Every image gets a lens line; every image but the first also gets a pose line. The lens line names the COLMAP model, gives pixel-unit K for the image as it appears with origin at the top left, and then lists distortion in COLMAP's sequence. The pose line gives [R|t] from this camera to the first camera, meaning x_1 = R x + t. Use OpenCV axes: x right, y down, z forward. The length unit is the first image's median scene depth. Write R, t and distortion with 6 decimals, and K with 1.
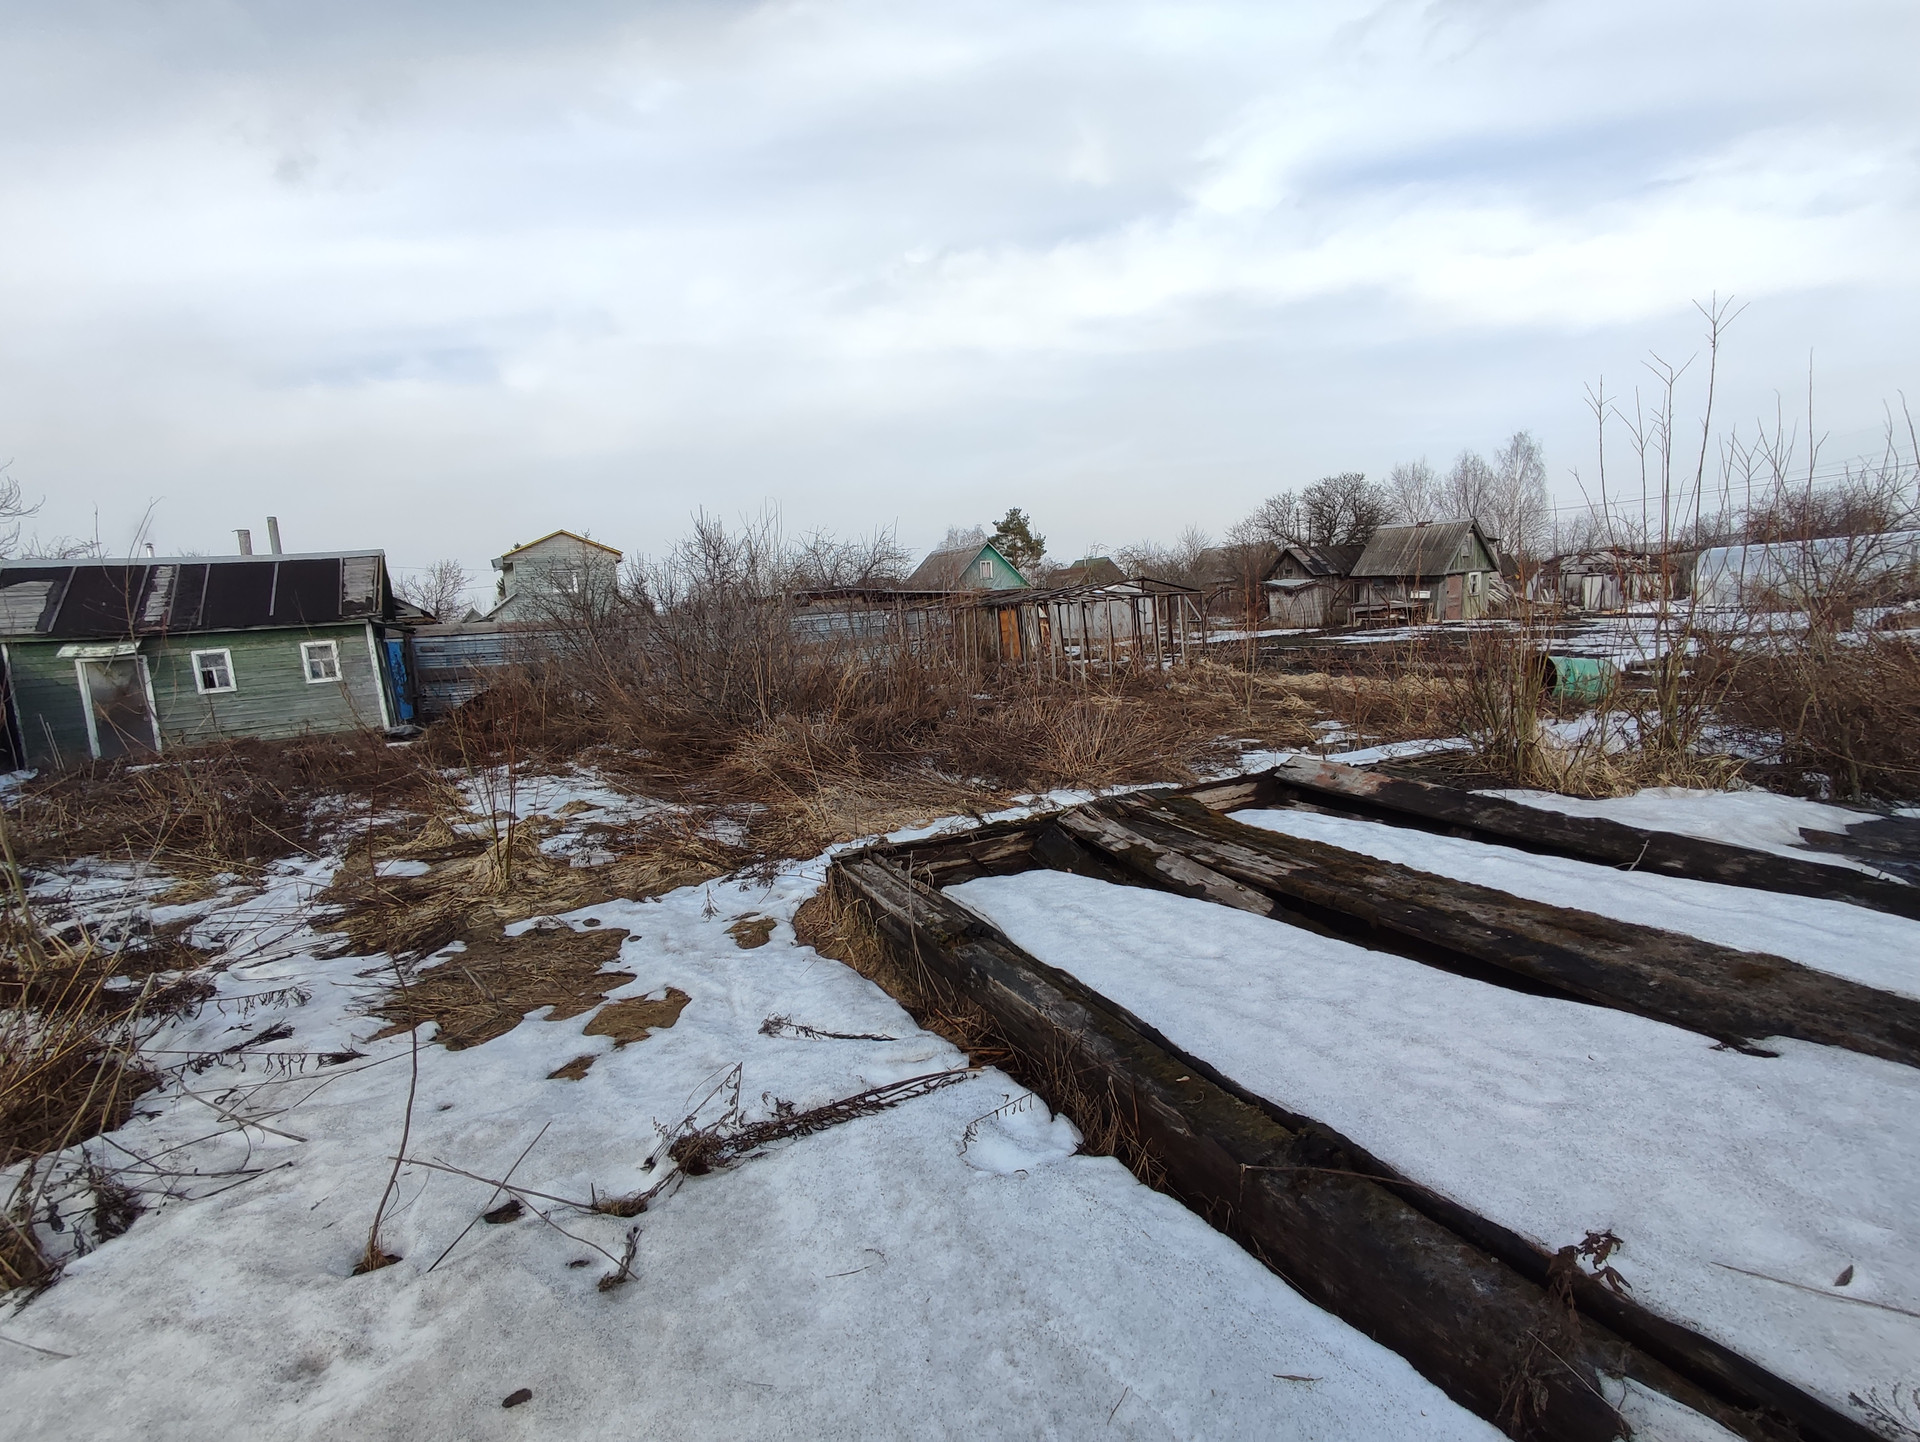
lens RADIAL K [[882.4, 0, 960.0], [0, 882.4, 721.0], [0, 0, 1]] dist [0.000781, -0.000262]
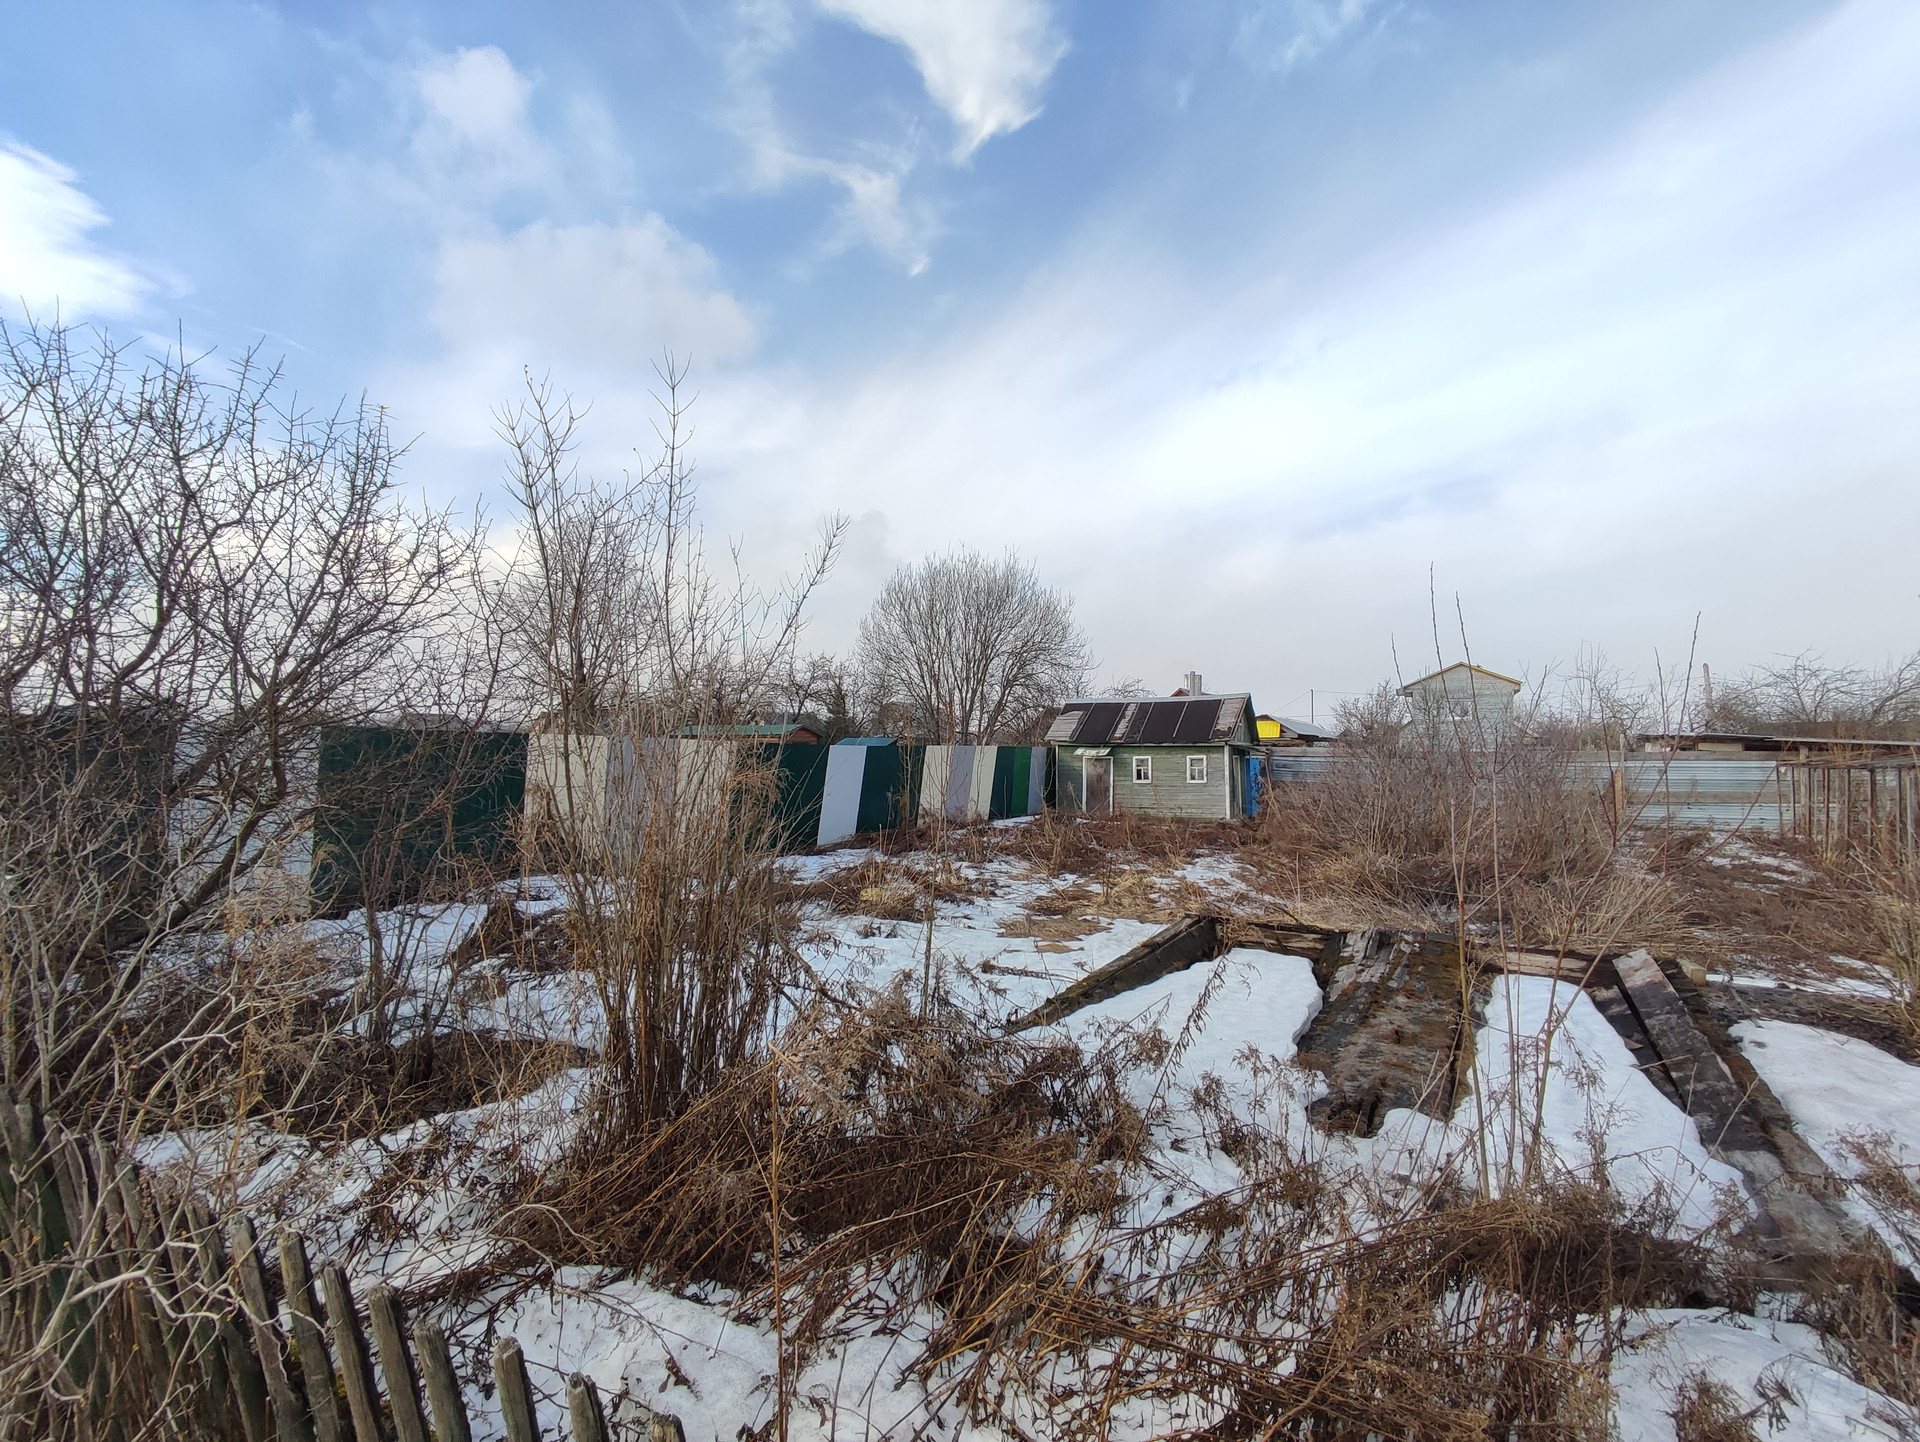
lens RADIAL K [[878.0, 0, 950.0], [0, 878.0, 752.8], [0, 0, 1]] dist [-0.001421, -0.000110]
pose [[0.514800, 0.064414, -0.854887, 0.321007], [-0.144493, 0.989427, -0.012460, -0.015330], [0.845046, 0.129940, 0.518664, -0.118354]]
